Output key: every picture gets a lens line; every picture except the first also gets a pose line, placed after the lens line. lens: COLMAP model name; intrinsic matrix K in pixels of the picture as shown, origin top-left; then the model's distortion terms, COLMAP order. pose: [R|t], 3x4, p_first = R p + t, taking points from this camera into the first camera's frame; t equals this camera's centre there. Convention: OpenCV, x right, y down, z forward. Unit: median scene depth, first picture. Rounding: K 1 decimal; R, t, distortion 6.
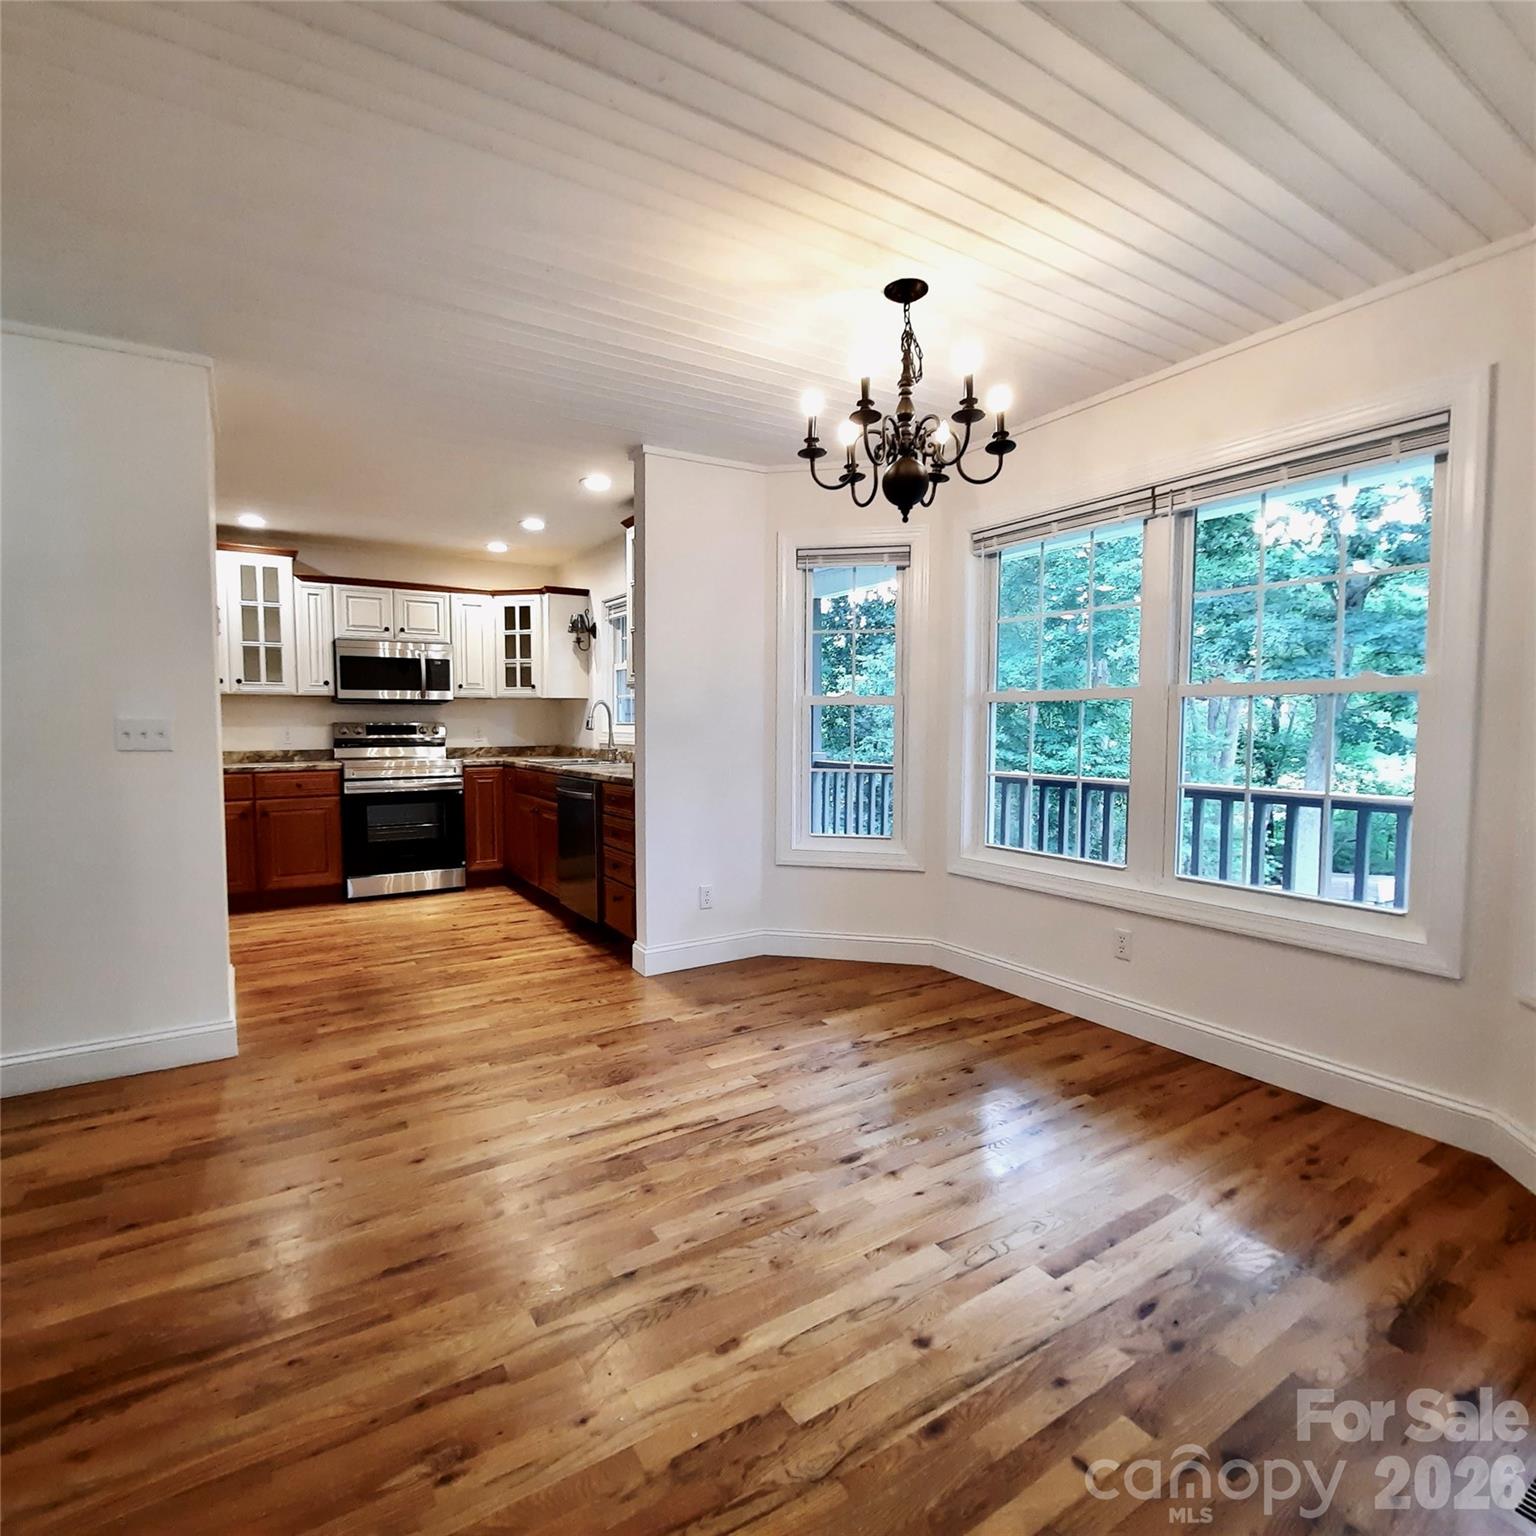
lens RADIAL K [[830.1, 0, 768.0], [0, 830.1, 768.0], [0, 0, 1]] dist [-0.014890, -0.000253]
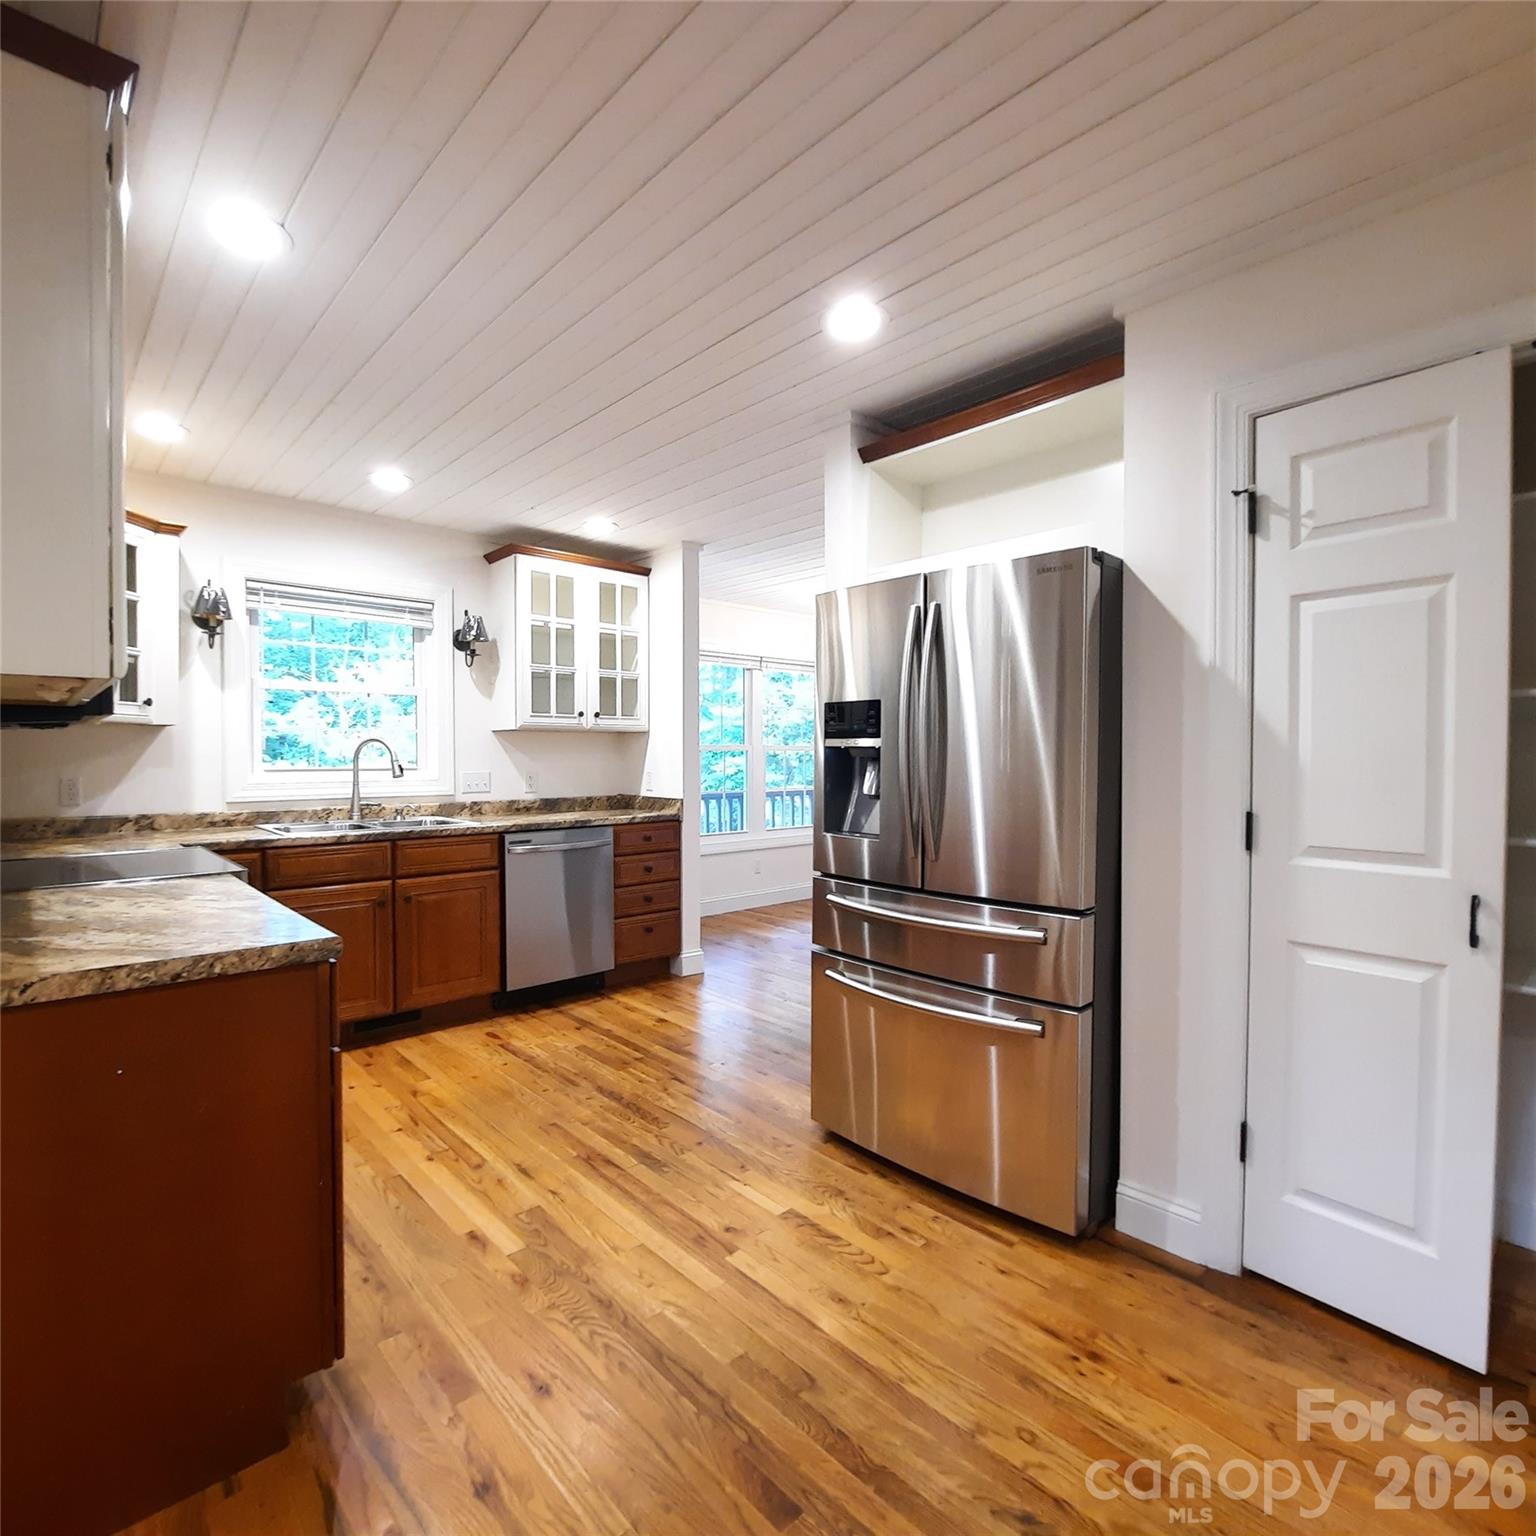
lens RADIAL K [[800.9, 0, 768.0], [0, 800.9, 768.0], [0, 0, 1]] dist [0.000323, -0.000171]
pose [[-0.186095, -0.015708, 0.982406, -0.907817], [0.050311, 0.998408, 0.025494, -0.053591], [-0.981243, 0.054170, -0.185008, 0.755661]]
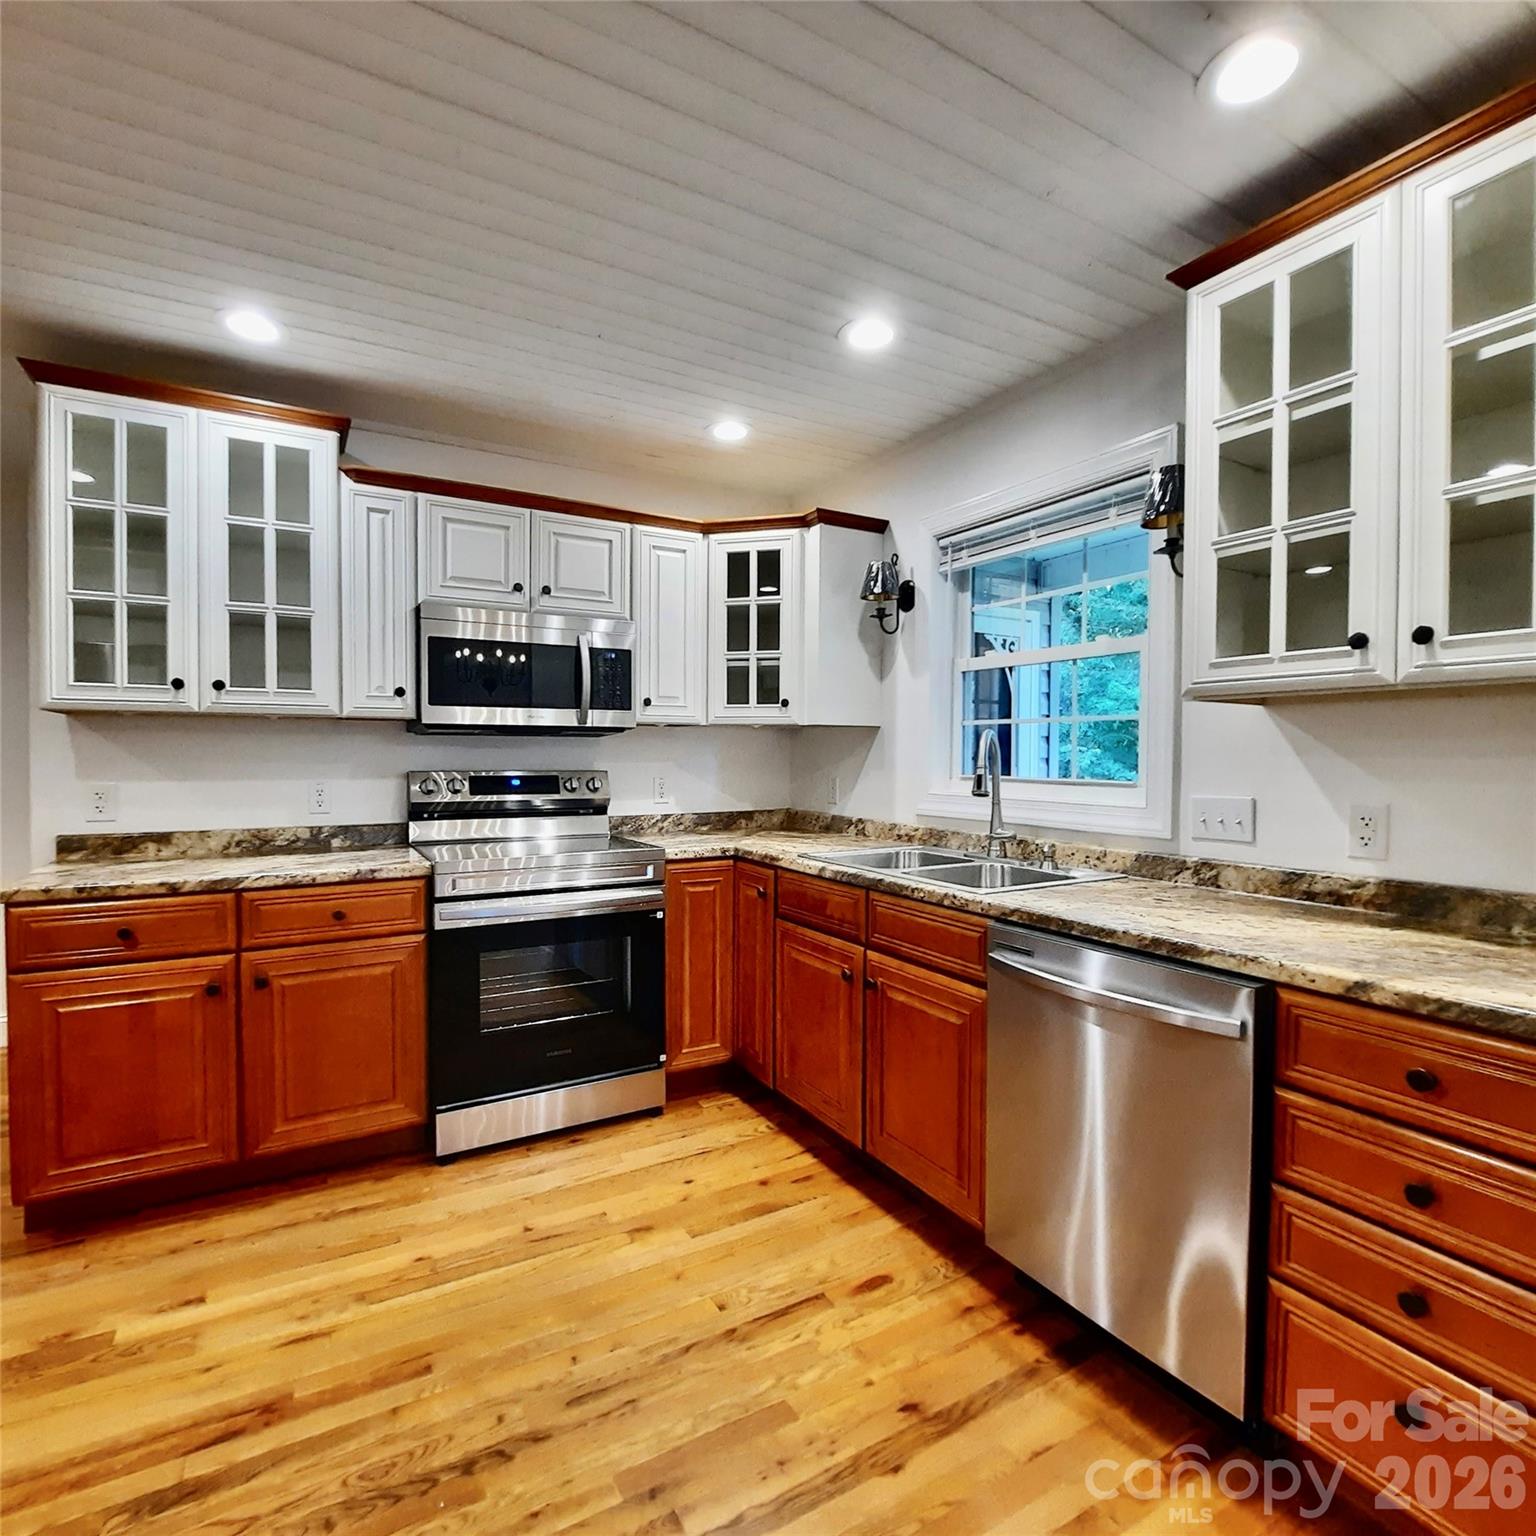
lens RADIAL K [[823.3, 0, 759.7], [0, 823.3, 769.4], [0, 0, 1]] dist [-0.011550, -0.008004]
pose [[0.998961, 0.008802, -0.044718, -0.292238], [-0.010215, 0.999453, -0.031457, -0.043010], [0.044417, 0.031881, 0.998504, 0.513429]]
